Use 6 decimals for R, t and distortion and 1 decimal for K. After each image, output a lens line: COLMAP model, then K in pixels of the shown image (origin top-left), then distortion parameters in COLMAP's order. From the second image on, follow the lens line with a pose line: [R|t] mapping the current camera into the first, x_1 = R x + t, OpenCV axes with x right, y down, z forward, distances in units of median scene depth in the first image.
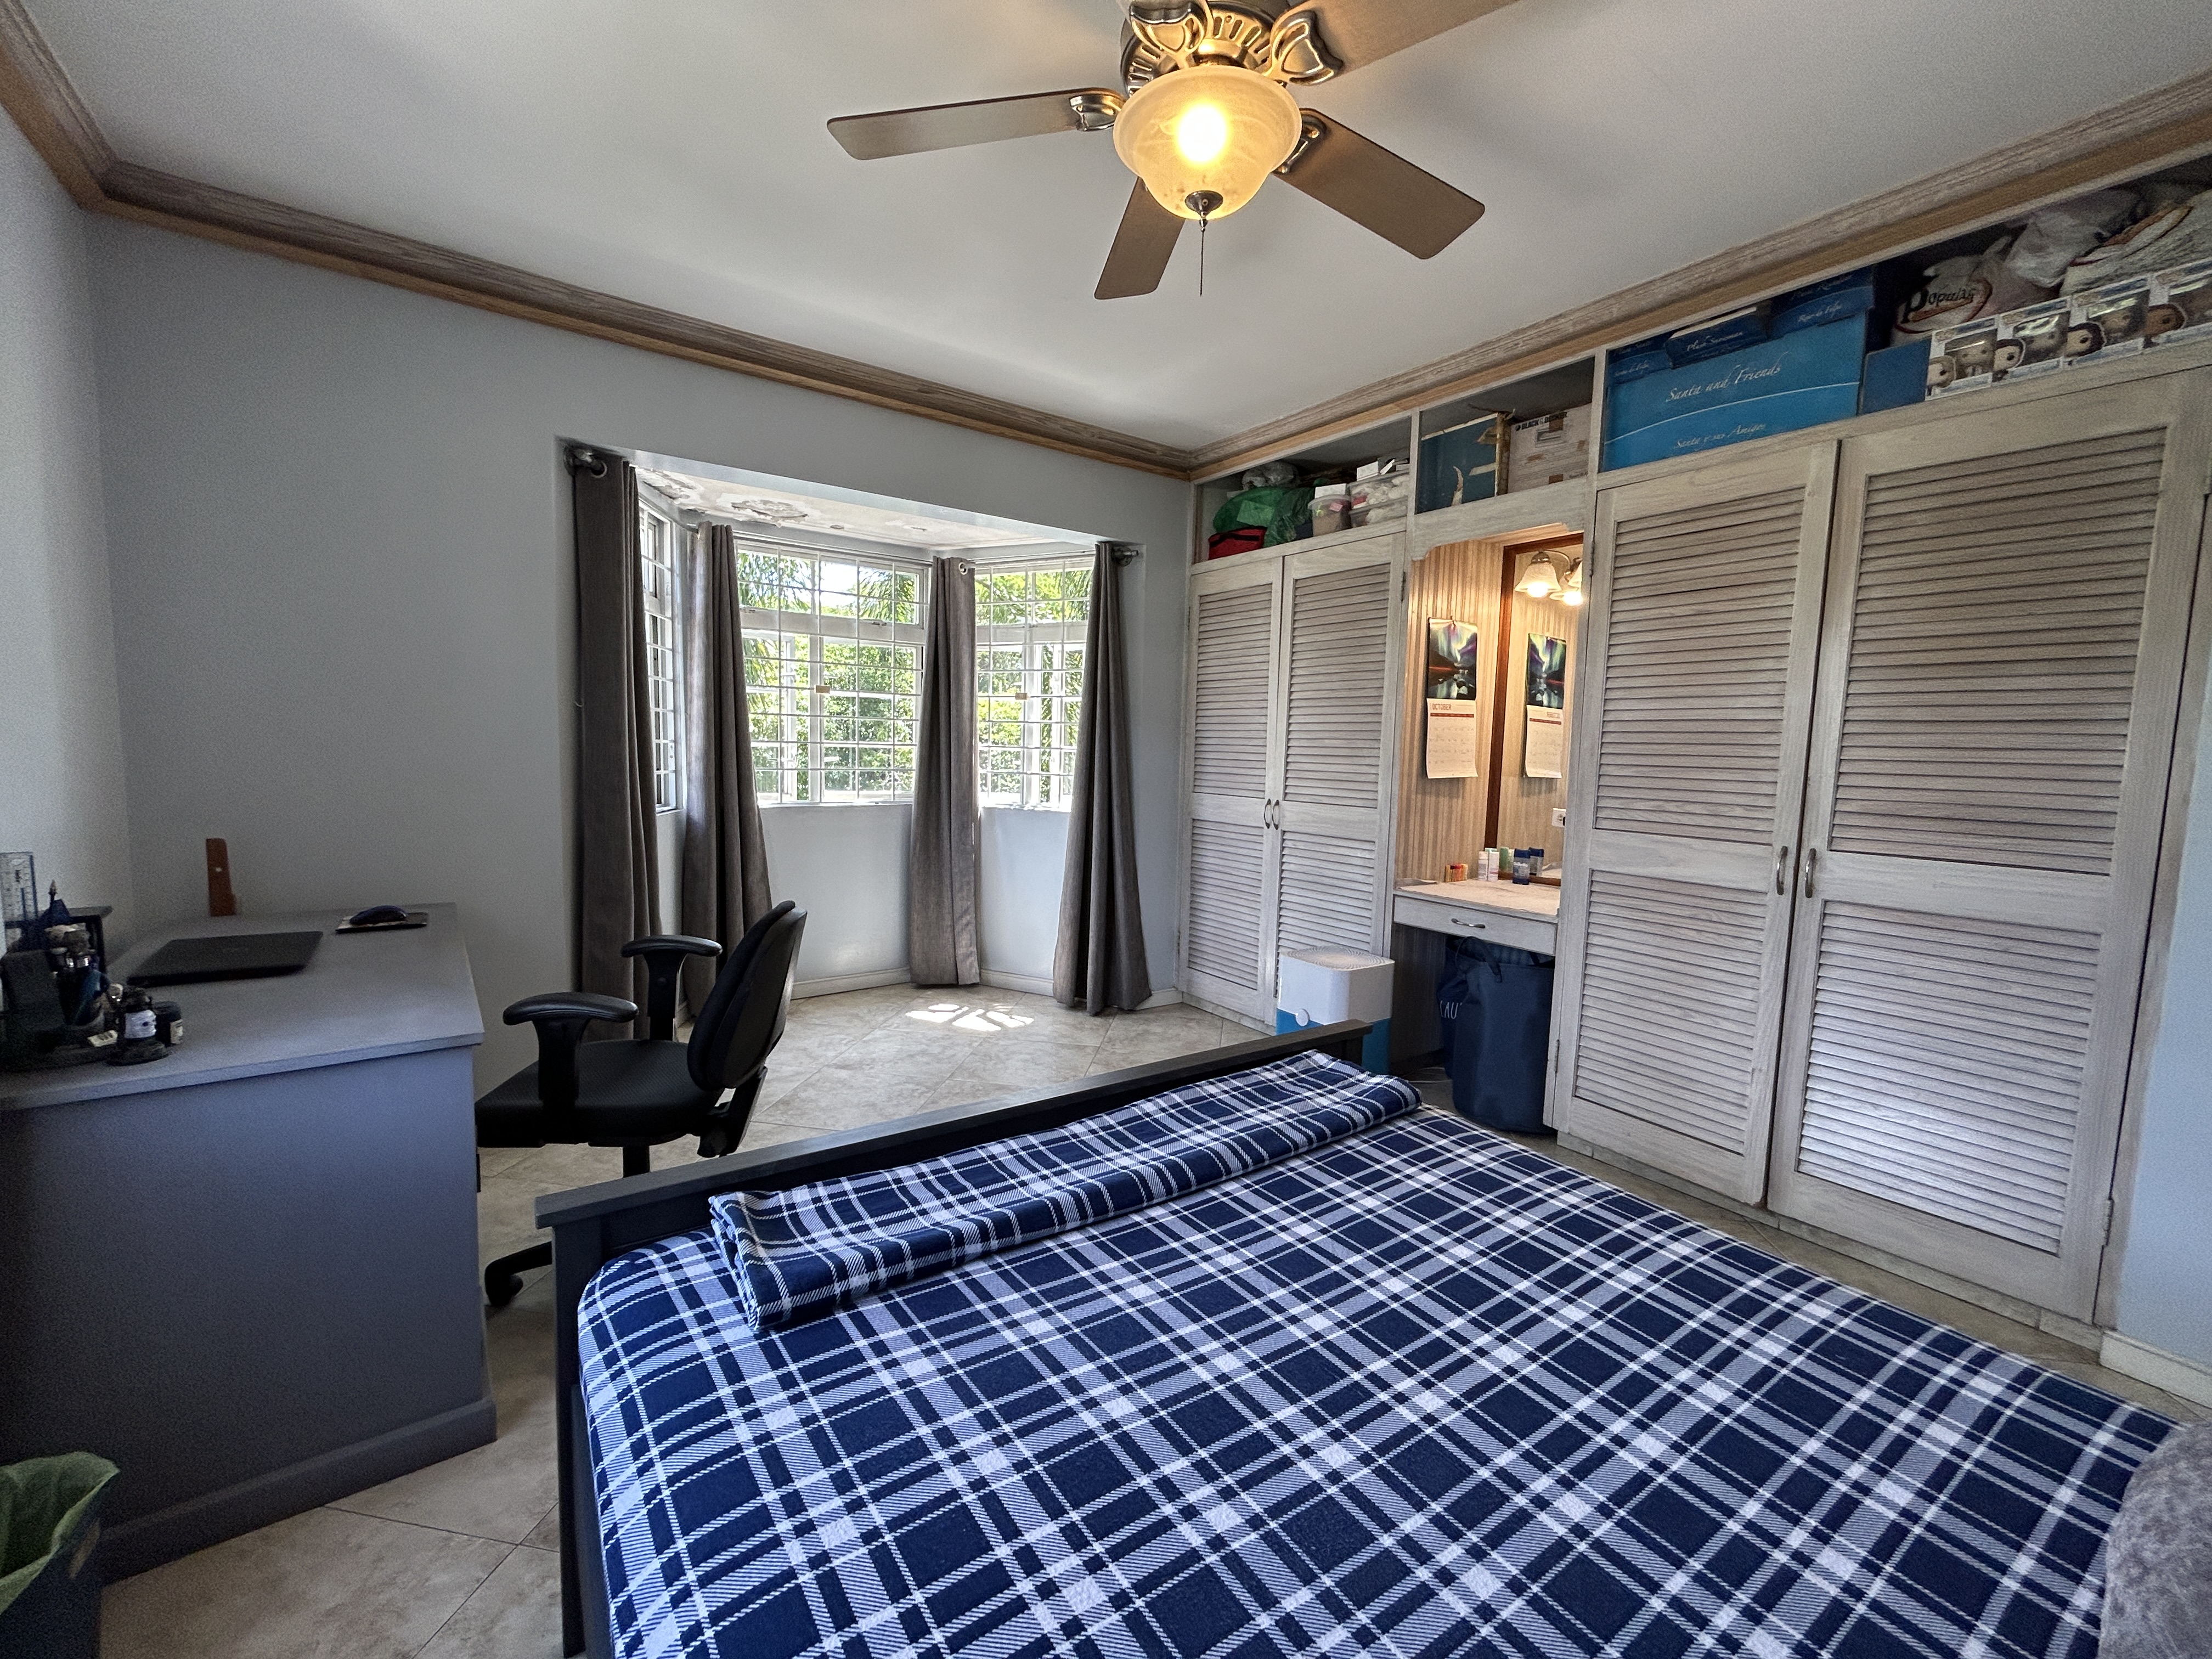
lens RADIAL K [[895.5, 0, 1110.4], [0, 895.5, 825.5], [0, 0, 1]] dist [-0.001337, 0.000355]
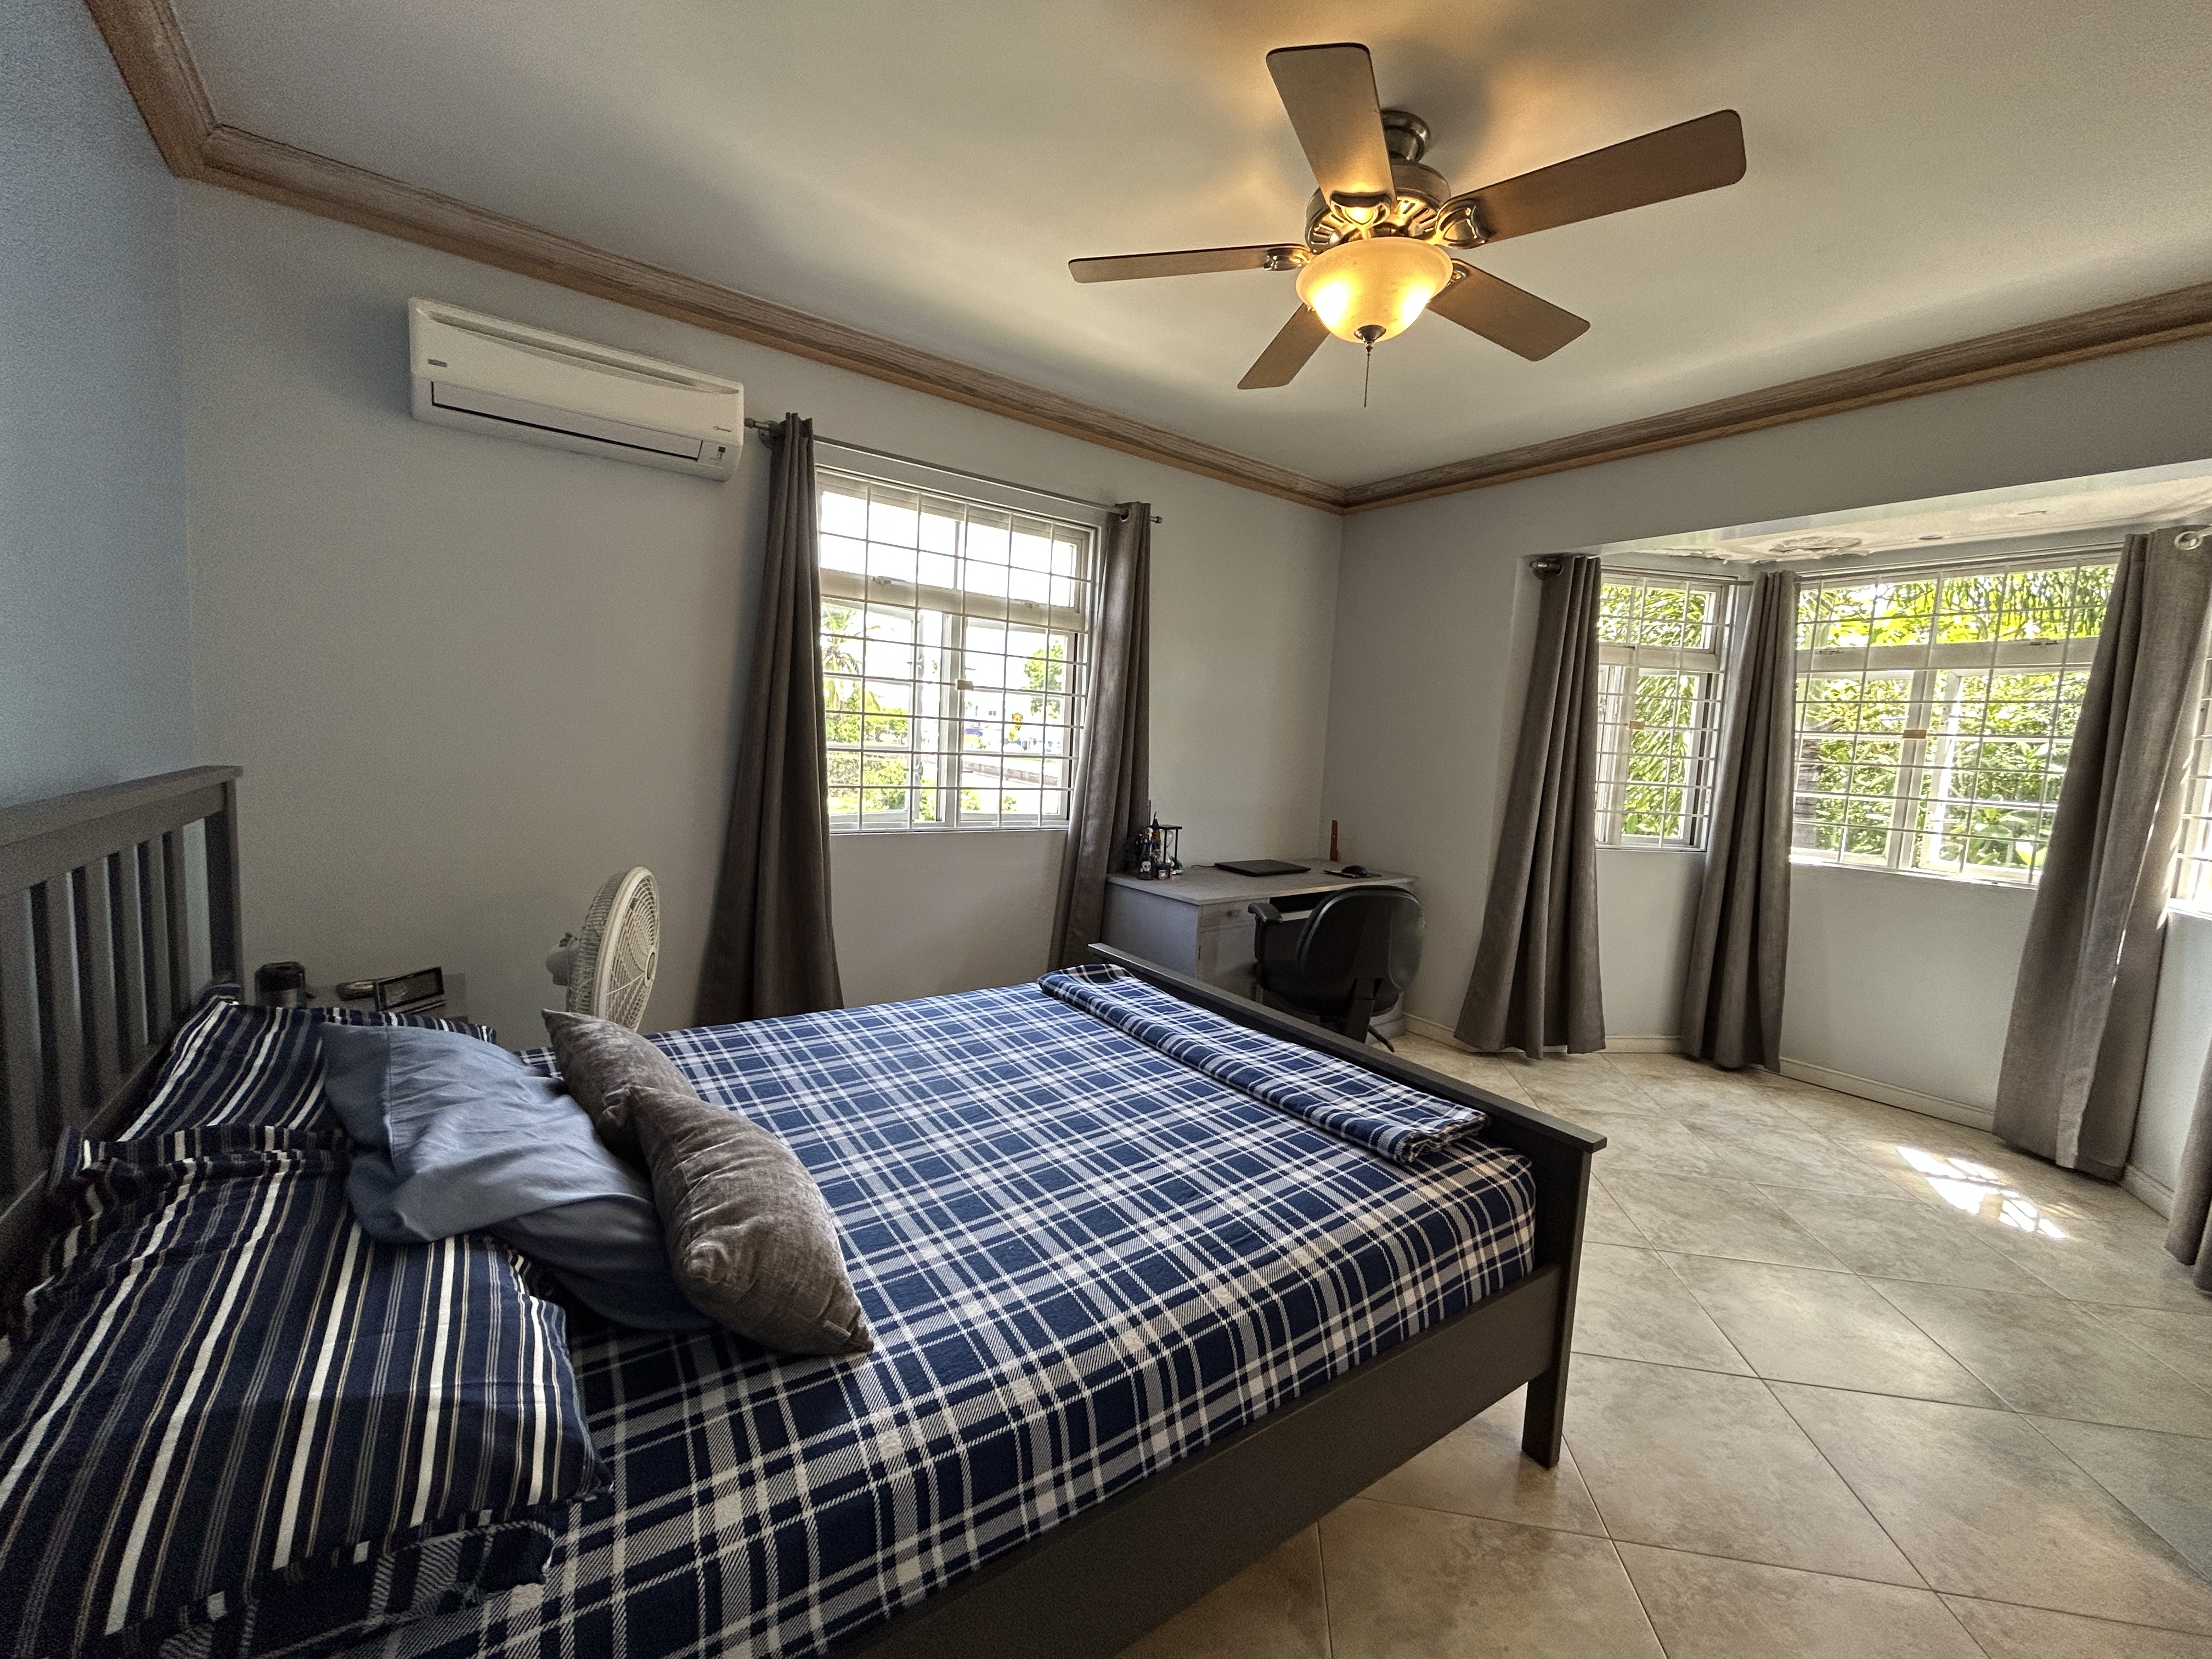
lens RADIAL K [[895.5, 0, 1110.4], [0, 895.5, 825.5], [0, 0, 1]] dist [-0.001337, 0.000355]
pose [[0.022397, 0.072829, -0.997093, 1.046456], [-0.141164, 0.987581, 0.068964, -0.043833], [0.989733, 0.139209, 0.032400, 0.529059]]
